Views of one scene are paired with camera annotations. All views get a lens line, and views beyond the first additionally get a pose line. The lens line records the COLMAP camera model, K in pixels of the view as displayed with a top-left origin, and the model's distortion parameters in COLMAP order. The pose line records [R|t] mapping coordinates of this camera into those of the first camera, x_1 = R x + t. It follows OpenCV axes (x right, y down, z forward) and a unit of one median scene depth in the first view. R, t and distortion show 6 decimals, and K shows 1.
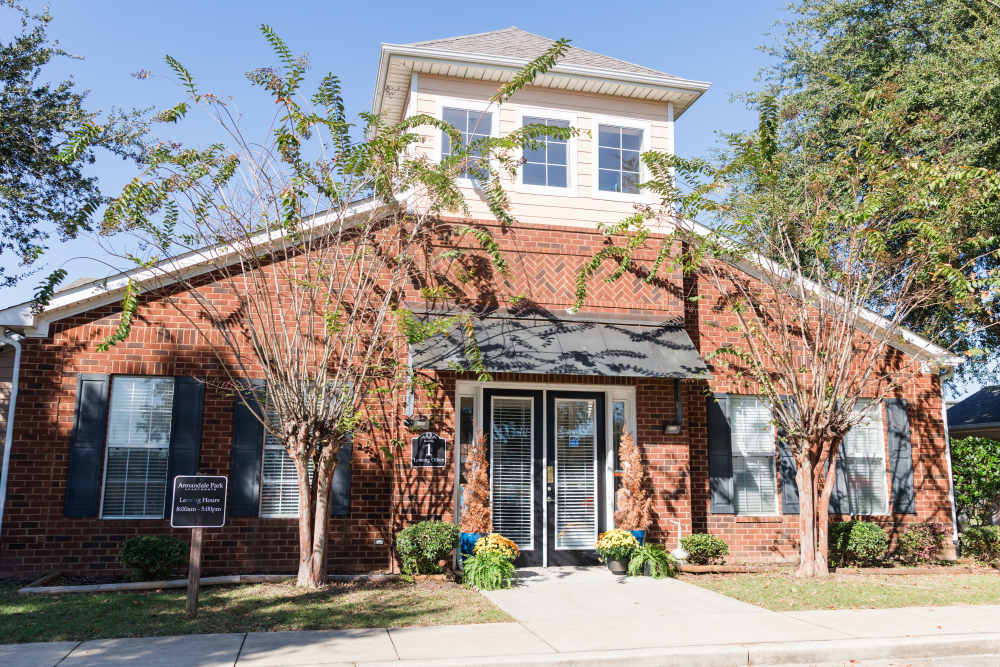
lens RADIAL K [[845.7, 0, 500.1], [0, 845.7, 320.9], [0, 0, 1]] dist [0.002270, -0.002412]
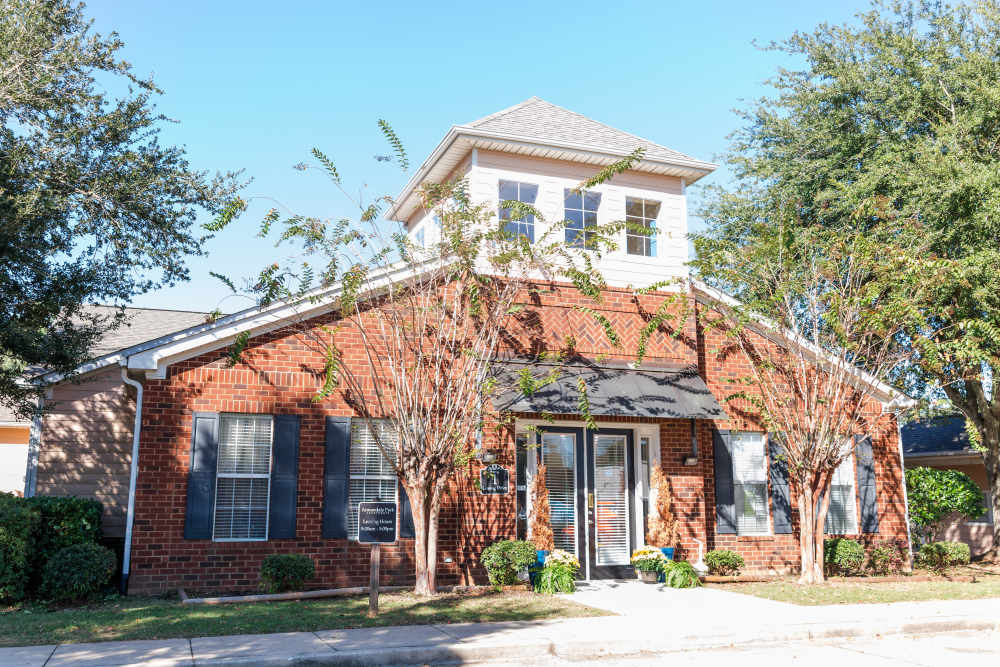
lens RADIAL K [[924.4, 0, 500.2], [0, 924.4, 307.9], [0, 0, 1]] dist [-0.001986, 0.008476]
pose [[0.992121, 0.022473, 0.123251, -0.225583], [-0.019141, 0.999420, -0.028157, -0.044641], [-0.123813, 0.025576, 0.991976, -0.250135]]
